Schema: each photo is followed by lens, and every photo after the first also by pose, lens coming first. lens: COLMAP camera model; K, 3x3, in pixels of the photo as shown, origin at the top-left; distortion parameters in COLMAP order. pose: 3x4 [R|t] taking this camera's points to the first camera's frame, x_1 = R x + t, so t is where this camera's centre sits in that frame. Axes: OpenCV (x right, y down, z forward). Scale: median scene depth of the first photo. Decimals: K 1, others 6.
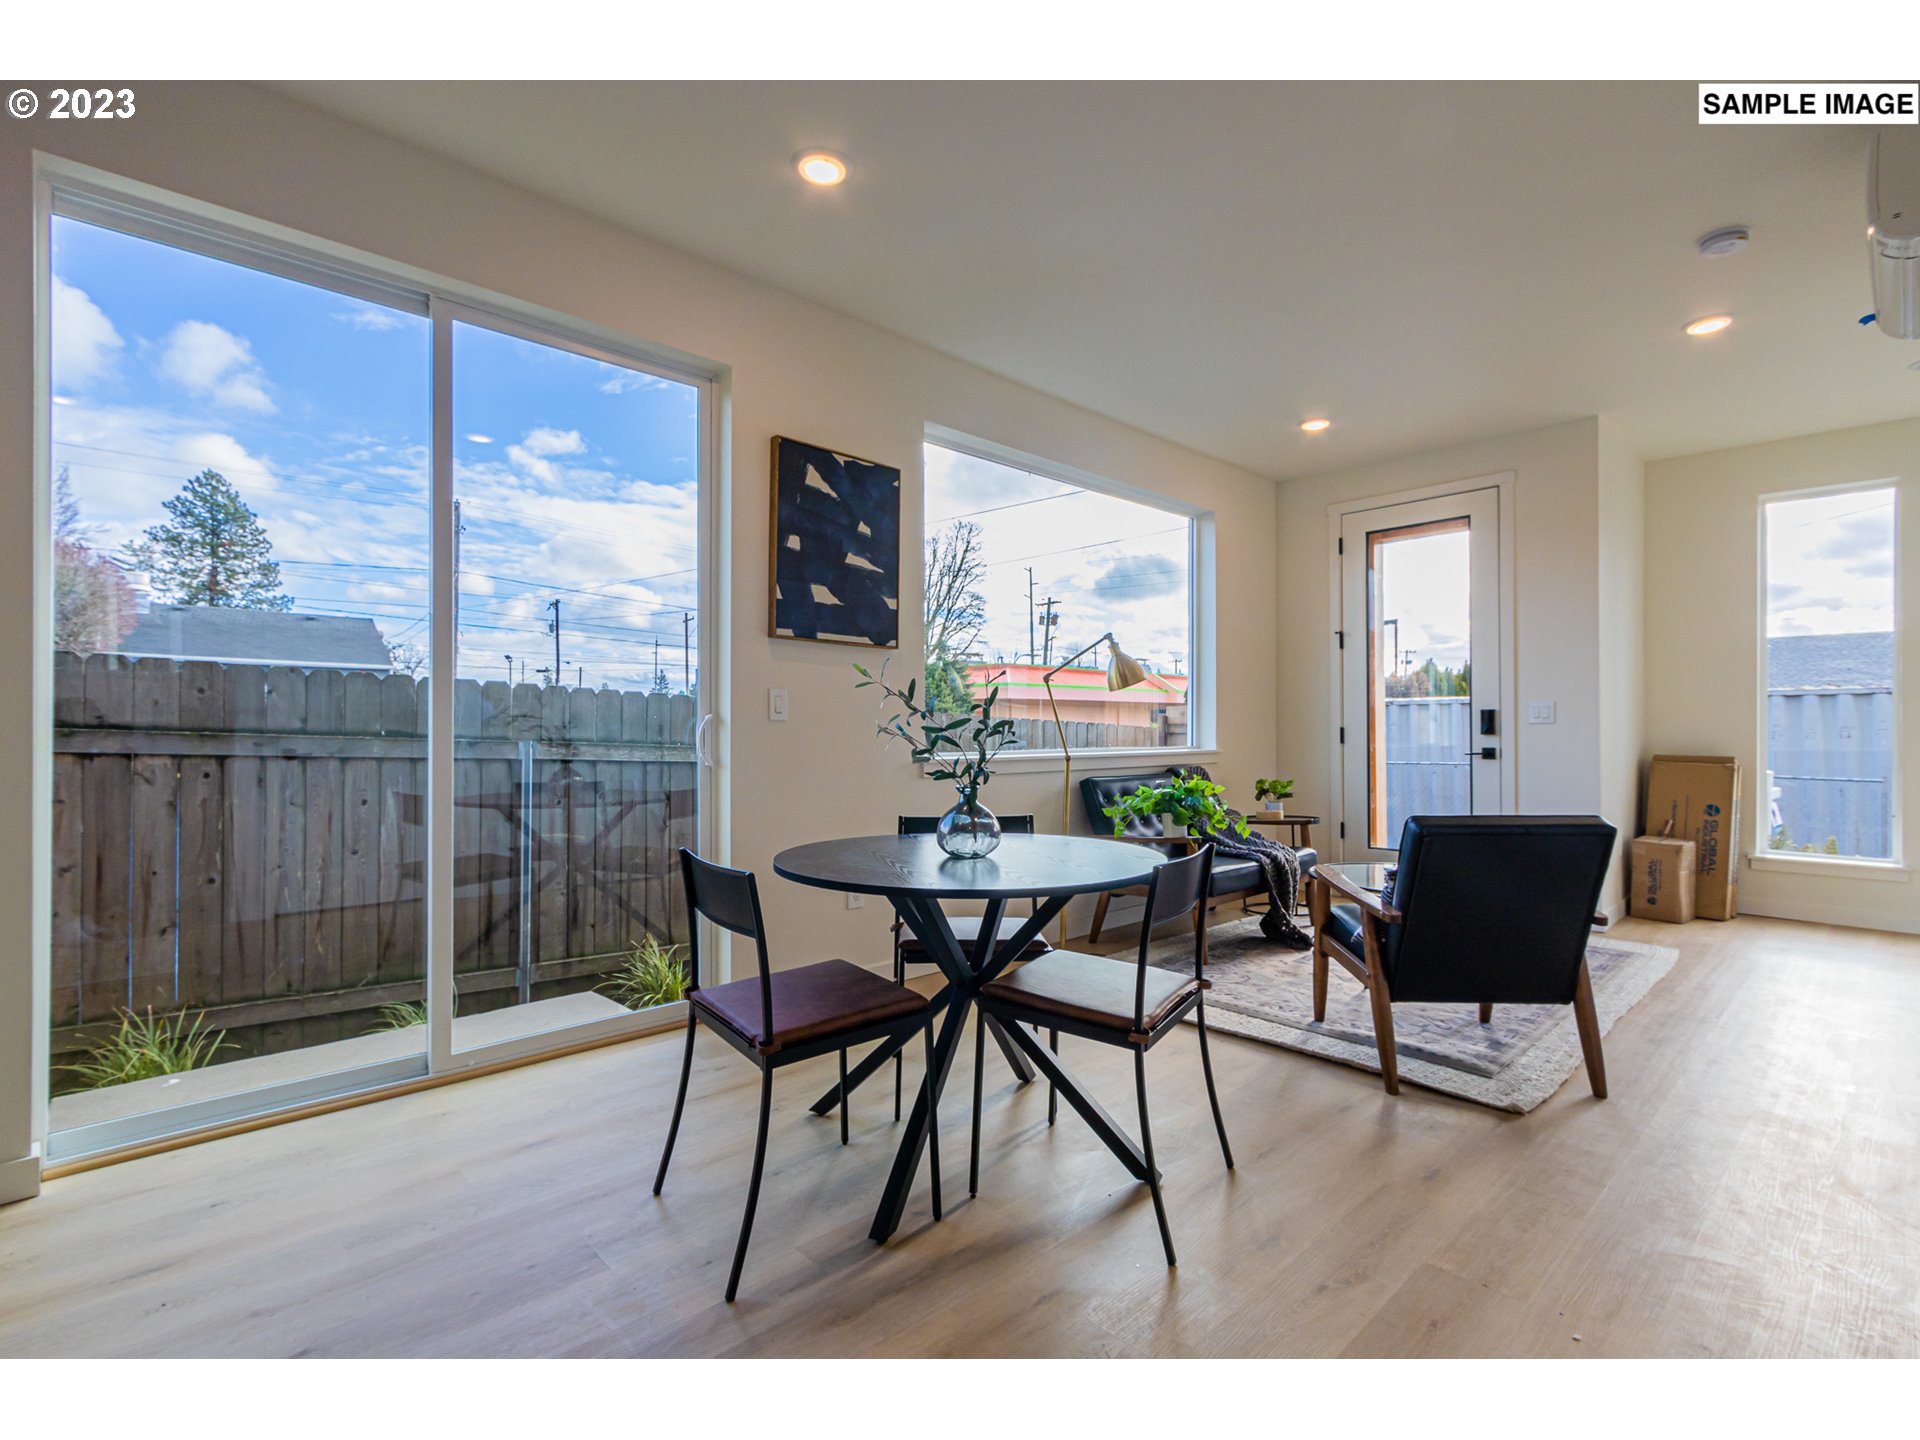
lens RADIAL K [[894.3, 0, 970.2], [0, 894.3, 716.6], [0, 0, 1]] dist [-0.032460, 0.000187]
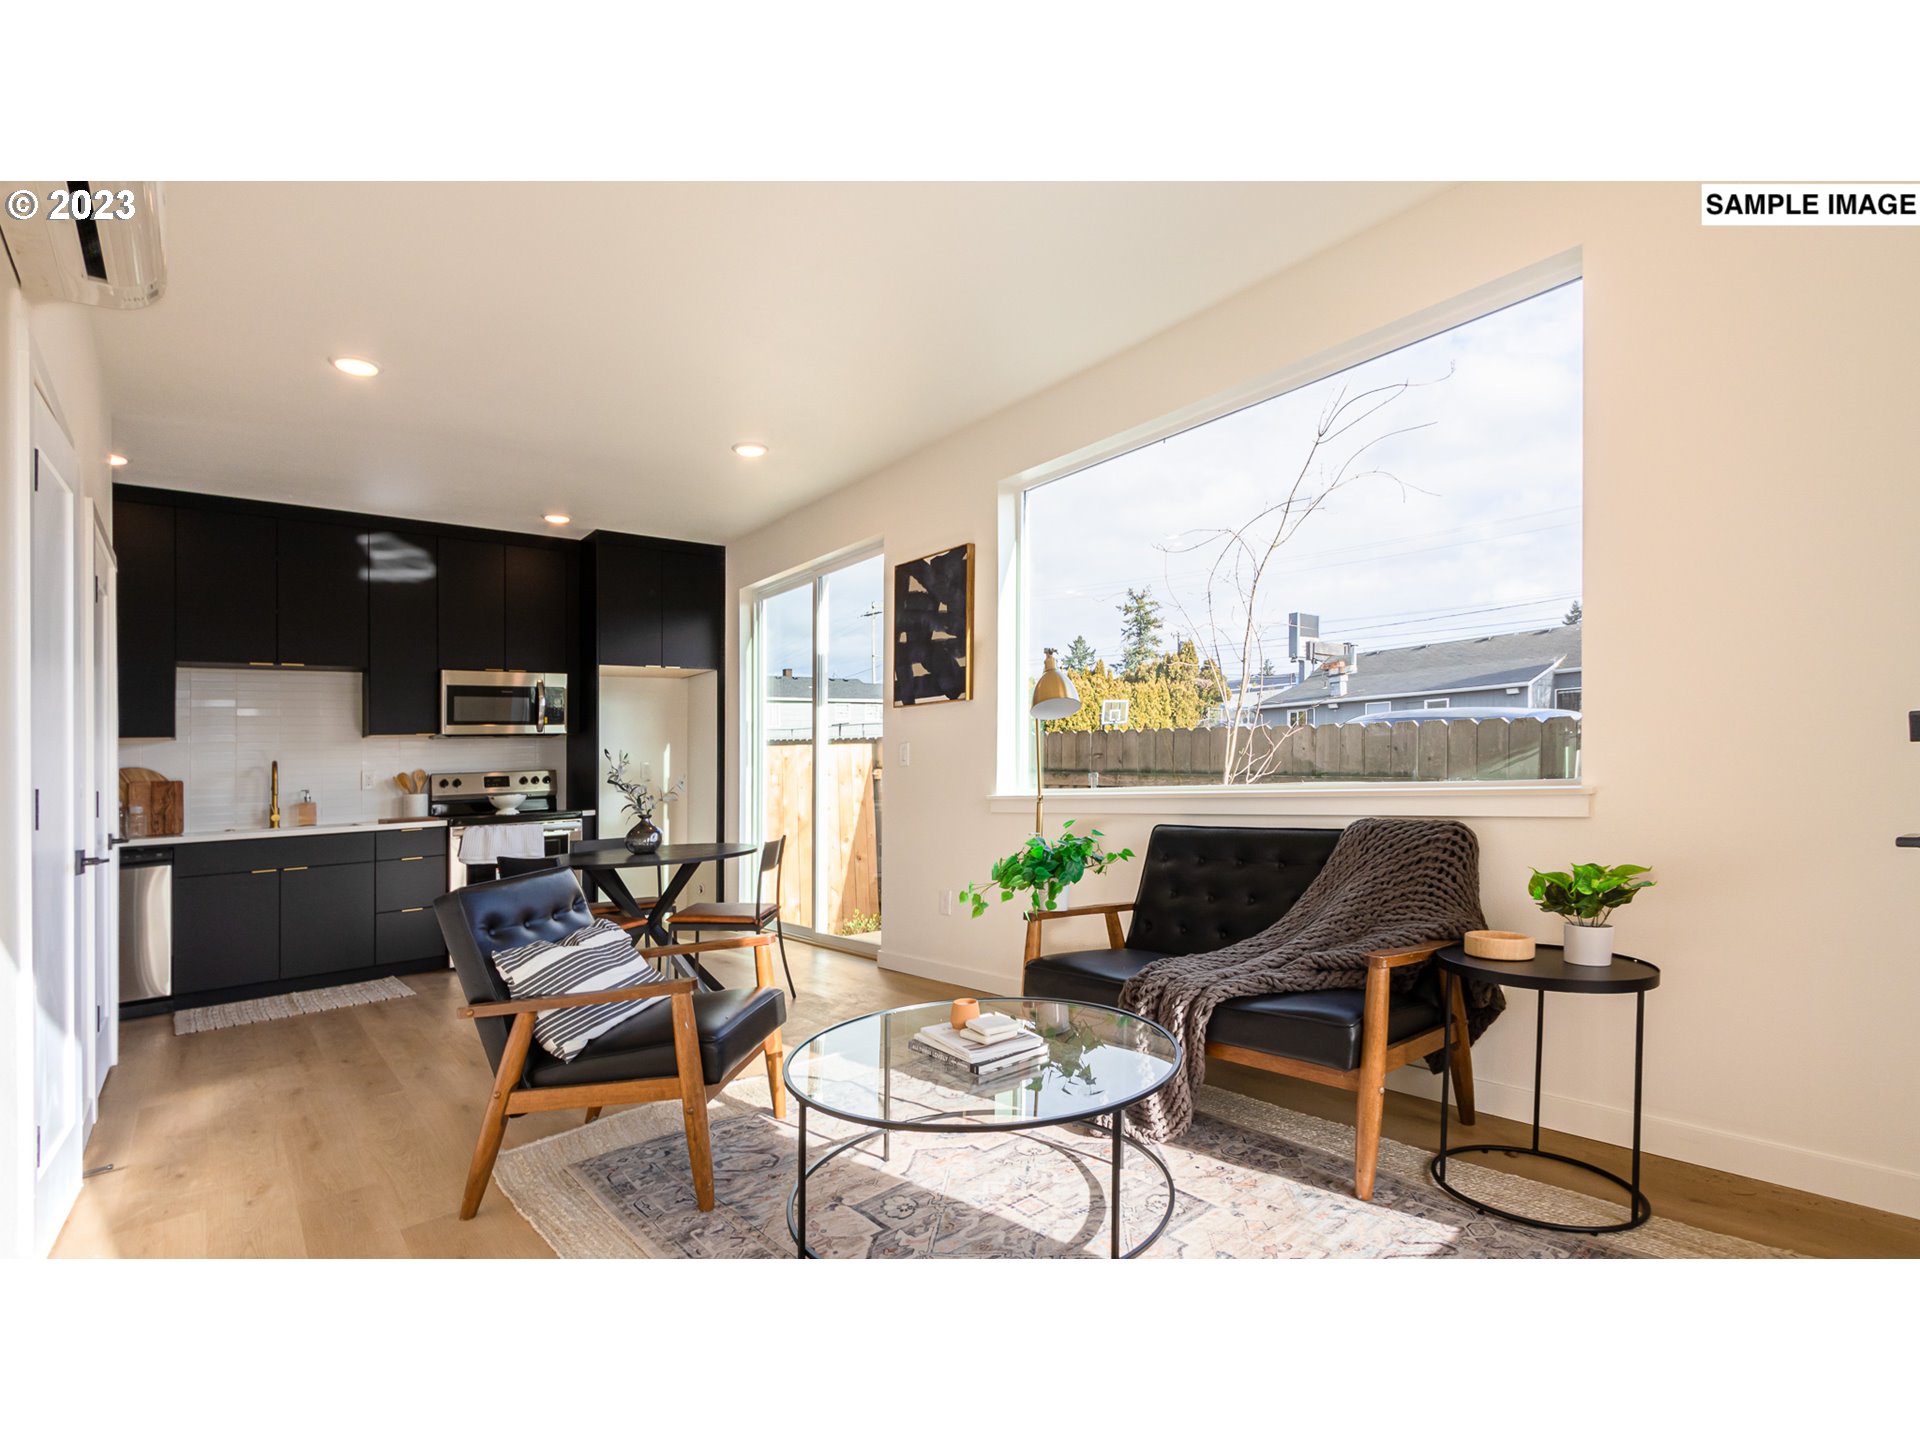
lens RADIAL K [[894.3, 0, 970.2], [0, 894.3, 716.6], [0, 0, 1]] dist [-0.032460, 0.000187]
pose [[-0.080718, -0.052527, -0.995352, 0.919136], [0.051808, 0.997039, -0.056817, 0.010624], [0.995390, -0.056154, -0.077758, 0.938025]]
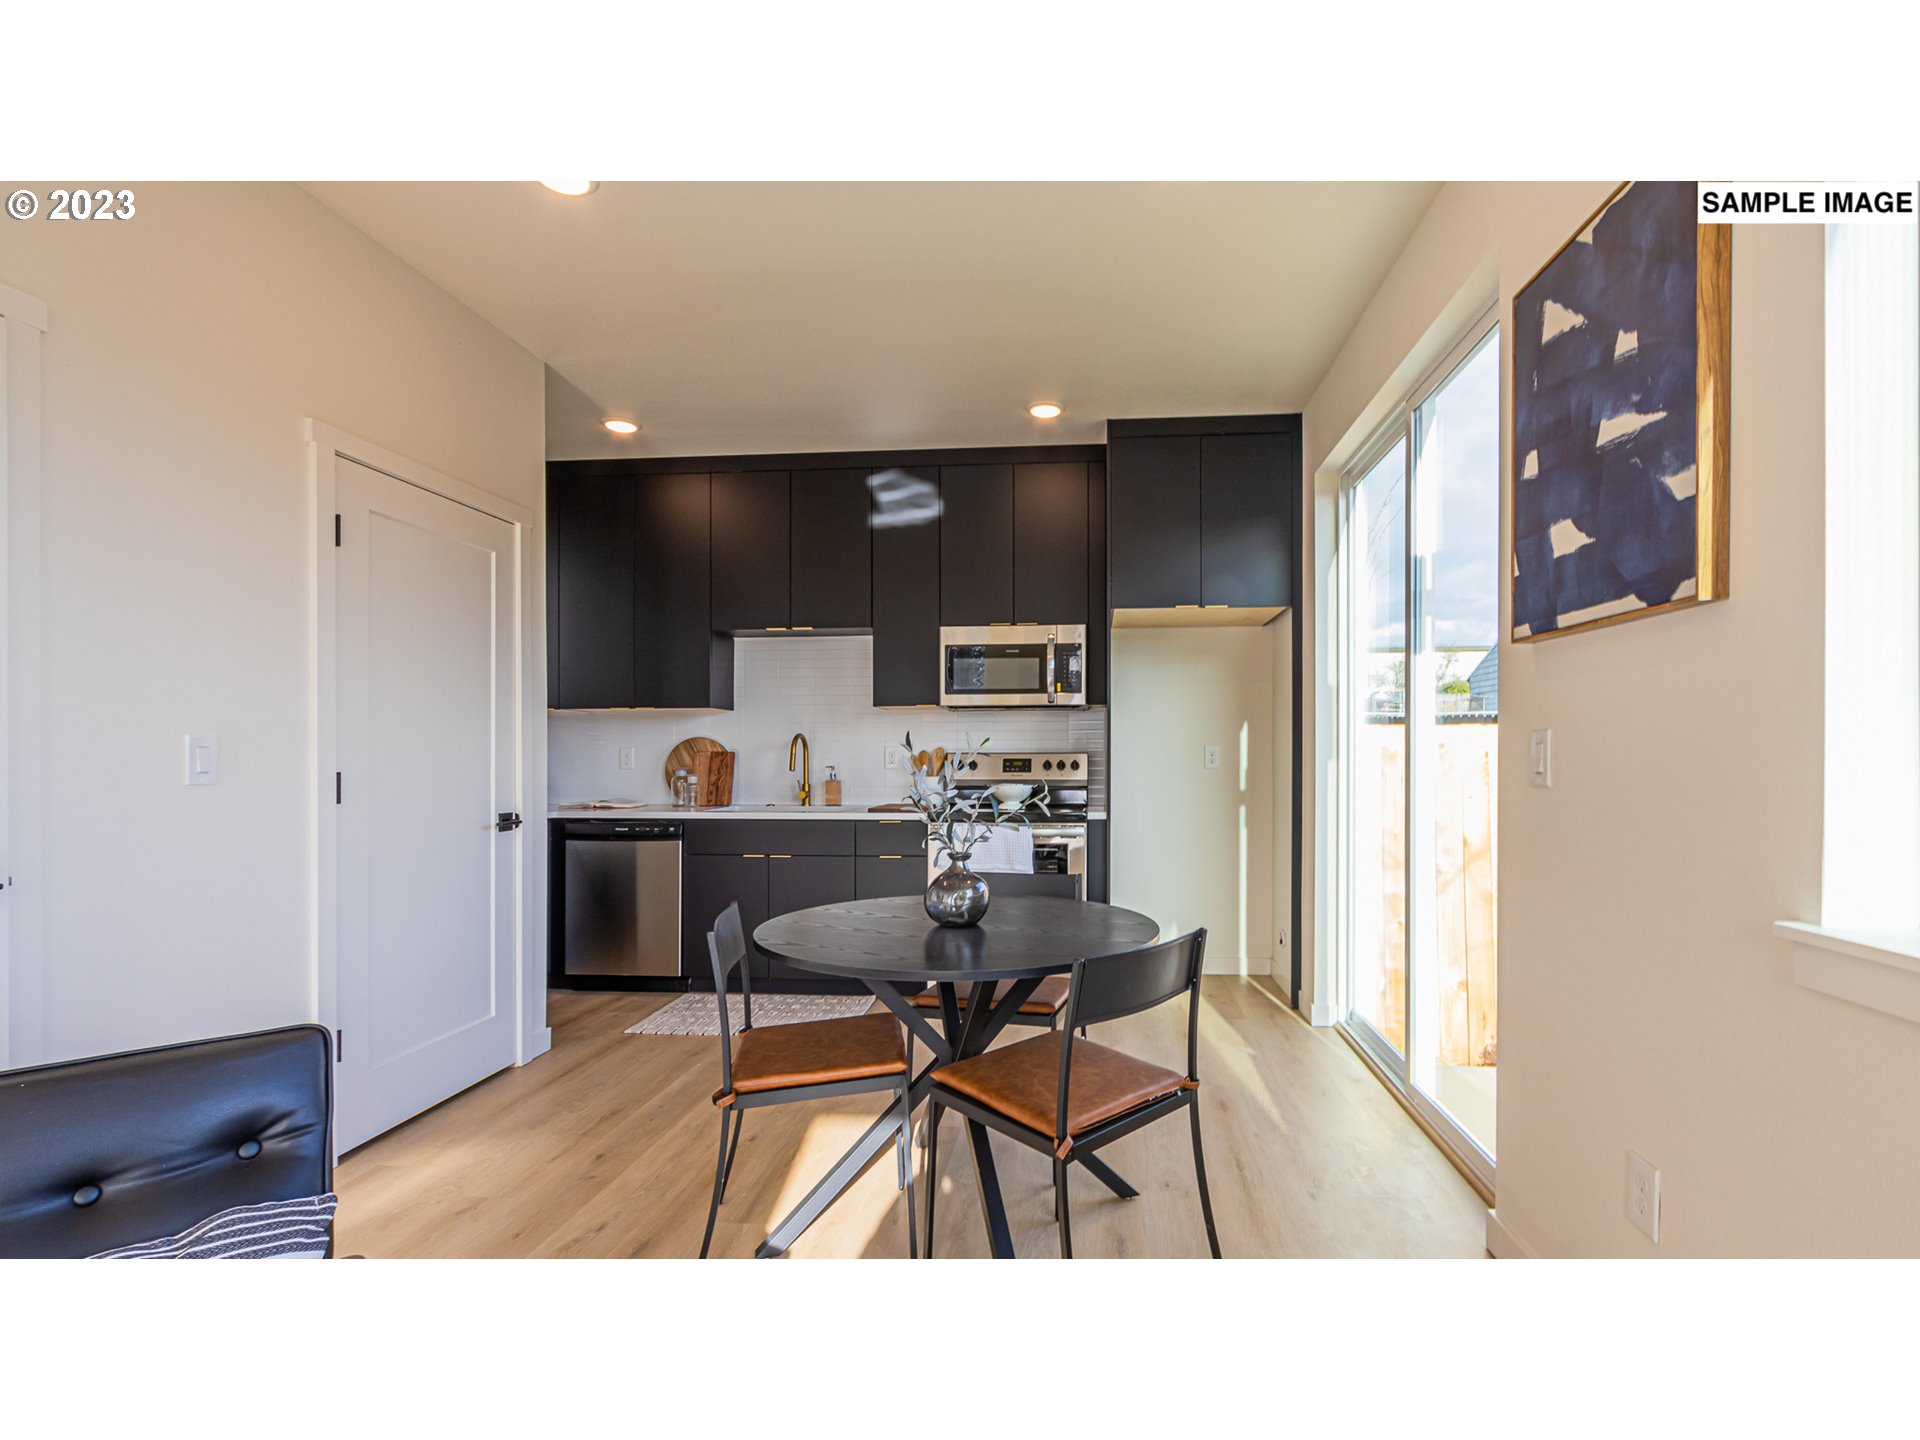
lens RADIAL K [[905.9, 0, 1016.1], [0, 905.9, 718.8], [0, 0, 1]] dist [-0.033545, -0.000088]
pose [[-0.743814, -0.025825, -0.667887, 0.317289], [0.008632, 0.998799, -0.048234, -0.009678], [0.668331, -0.041642, -0.742698, 0.927495]]
